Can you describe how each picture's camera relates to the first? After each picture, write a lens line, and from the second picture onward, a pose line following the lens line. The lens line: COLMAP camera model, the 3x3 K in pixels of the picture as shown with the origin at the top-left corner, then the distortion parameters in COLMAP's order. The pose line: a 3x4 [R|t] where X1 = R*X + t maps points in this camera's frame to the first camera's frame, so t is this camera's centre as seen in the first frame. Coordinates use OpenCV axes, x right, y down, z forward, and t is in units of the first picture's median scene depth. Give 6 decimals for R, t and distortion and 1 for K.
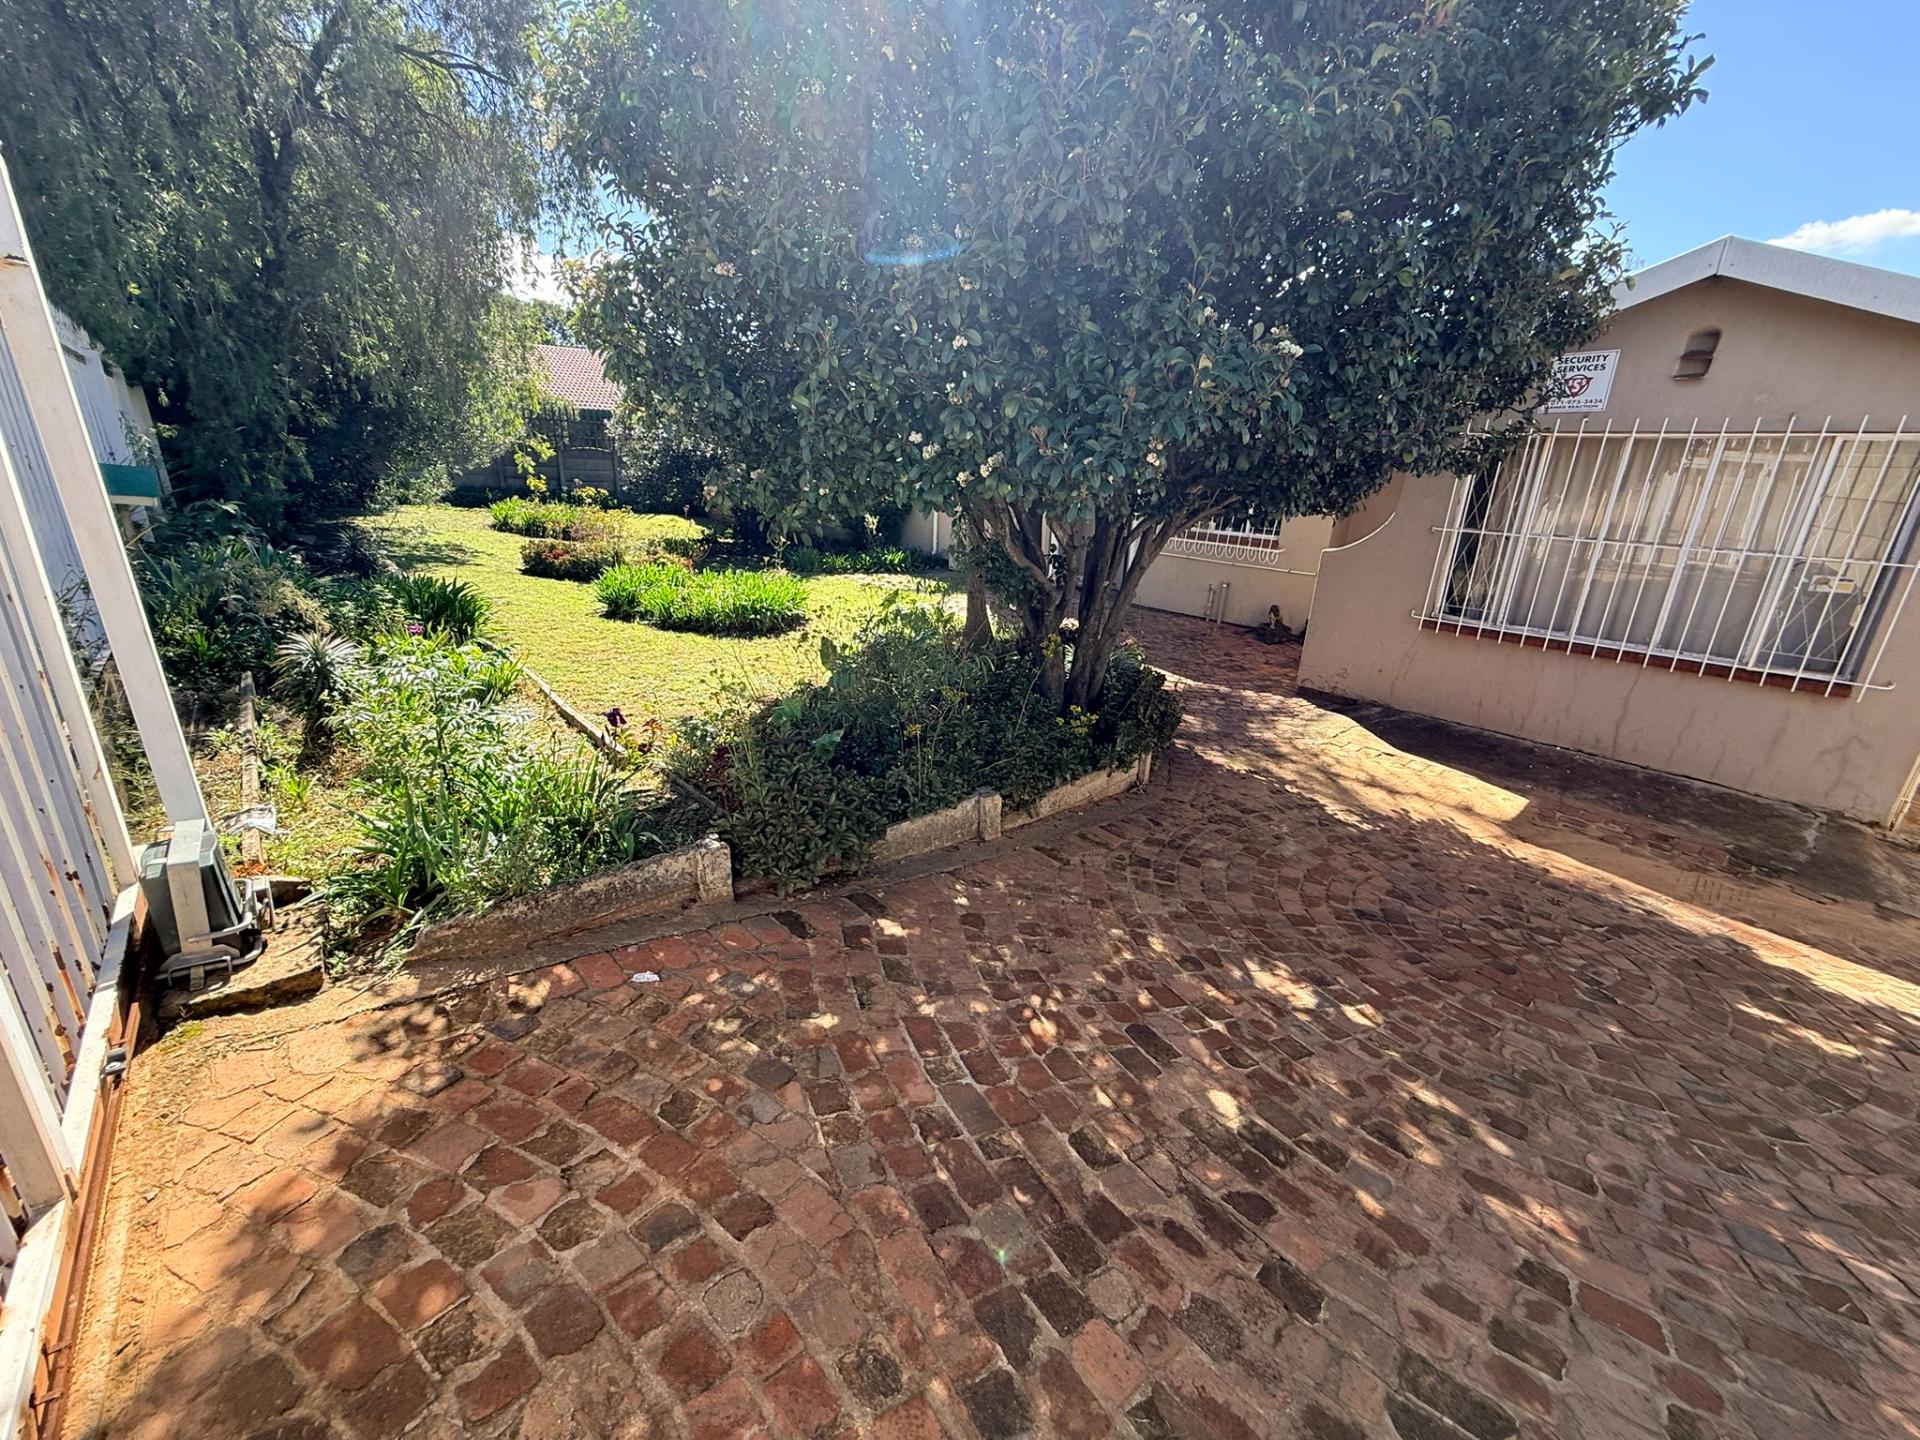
lens RADIAL K [[763.5, 0, 953.4], [0, 763.5, 718.8], [0, 0, 1]] dist [-0.000597, 0.000043]
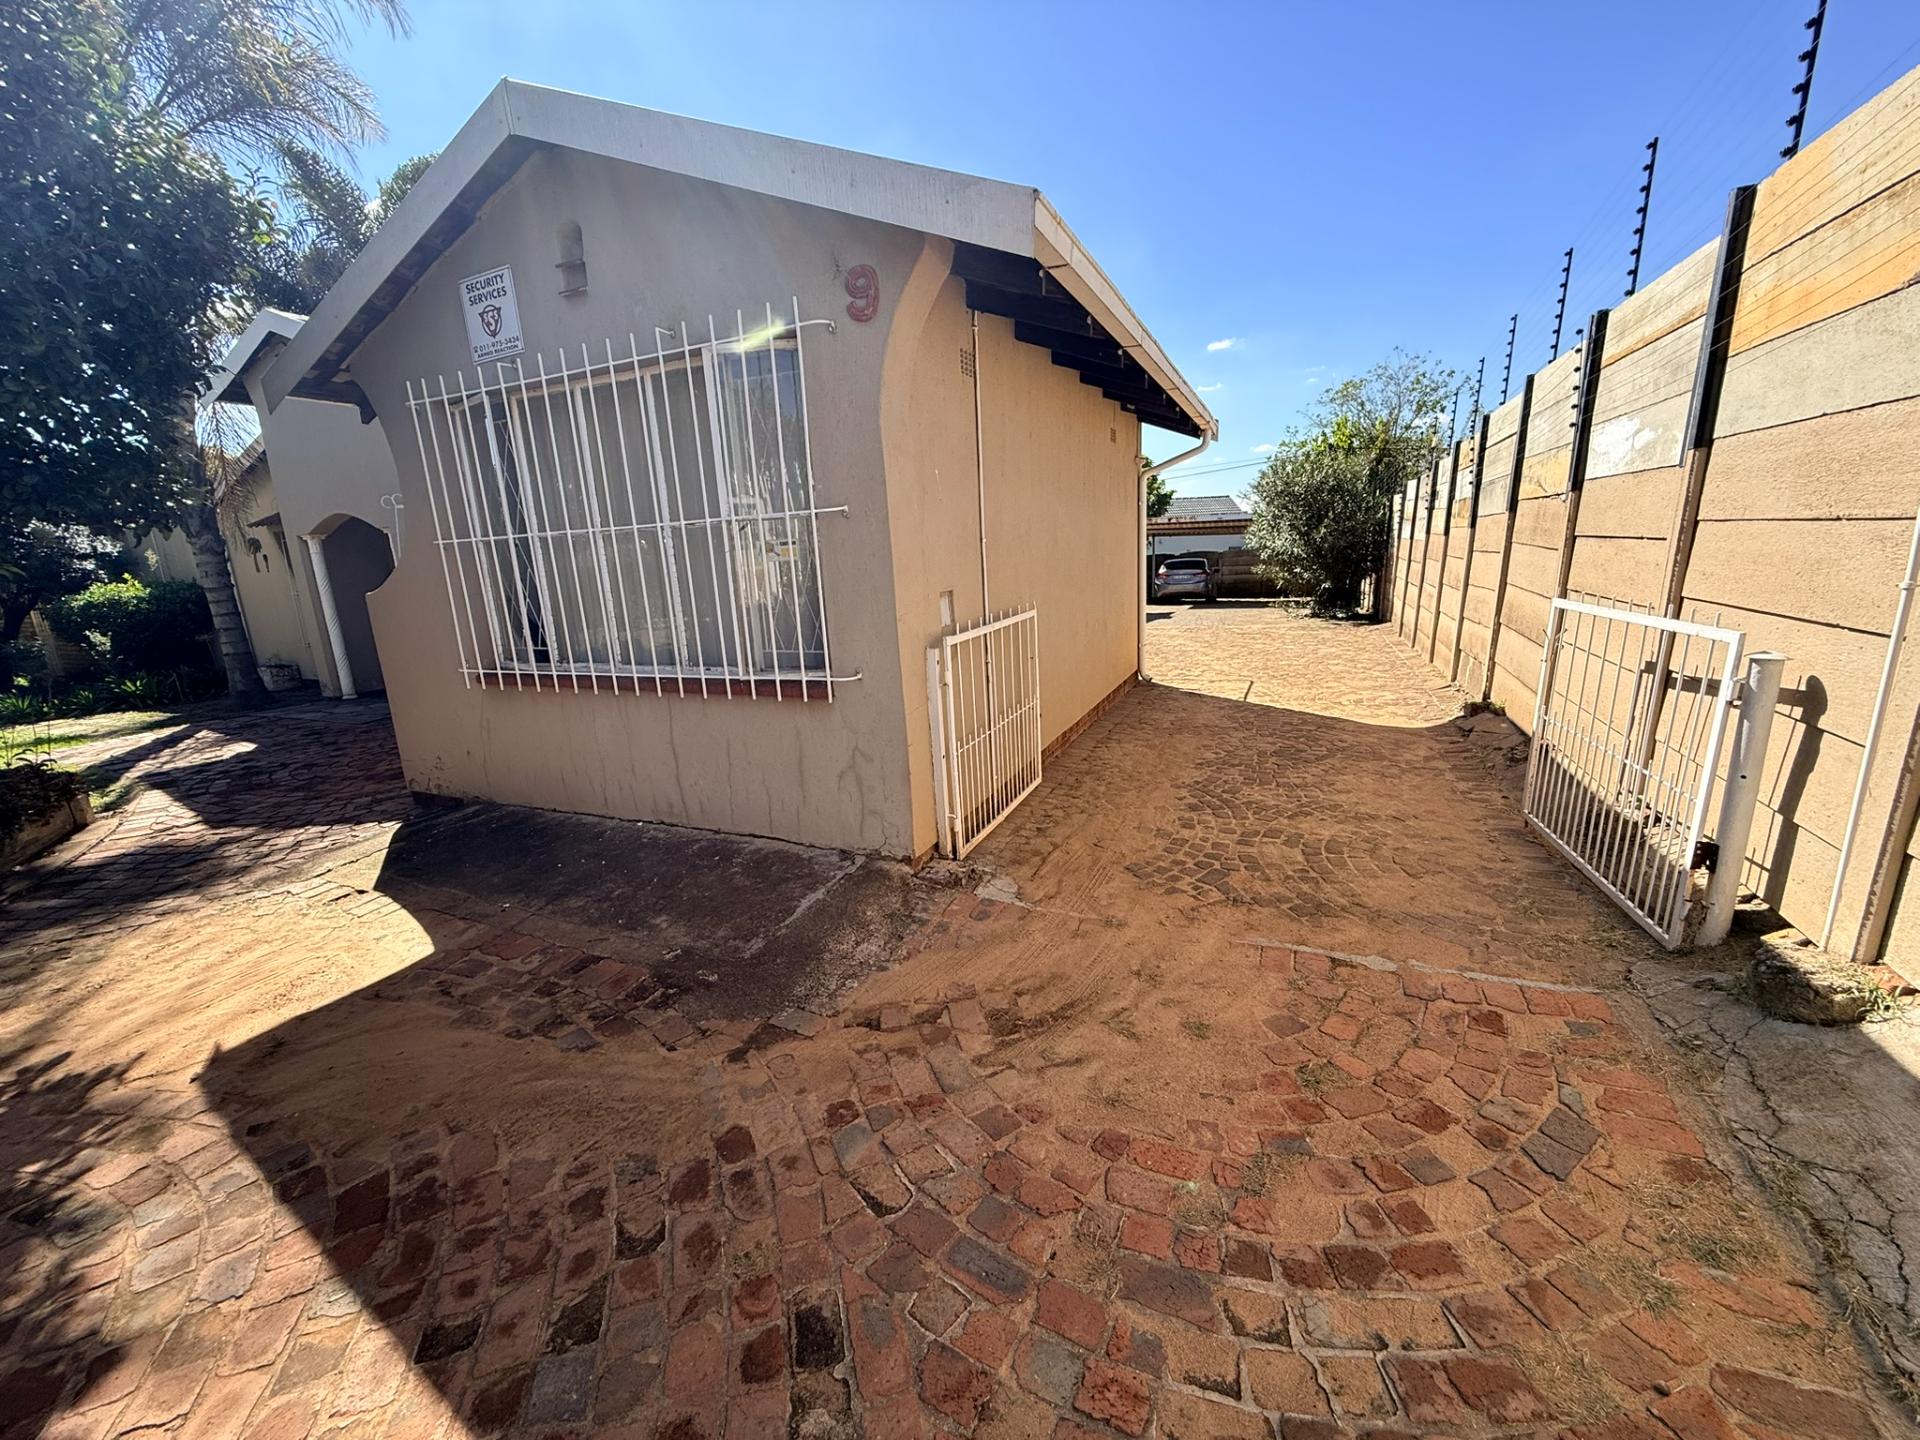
lens RADIAL K [[763.5, 0, 953.4], [0, 763.5, 718.8], [0, 0, 1]] dist [-0.000597, 0.000043]
pose [[0.908080, -0.166804, 0.384144, 0.907335], [0.209578, 0.975138, -0.071994, 0.062323], [-0.362585, 0.145884, 0.920462, 0.263489]]
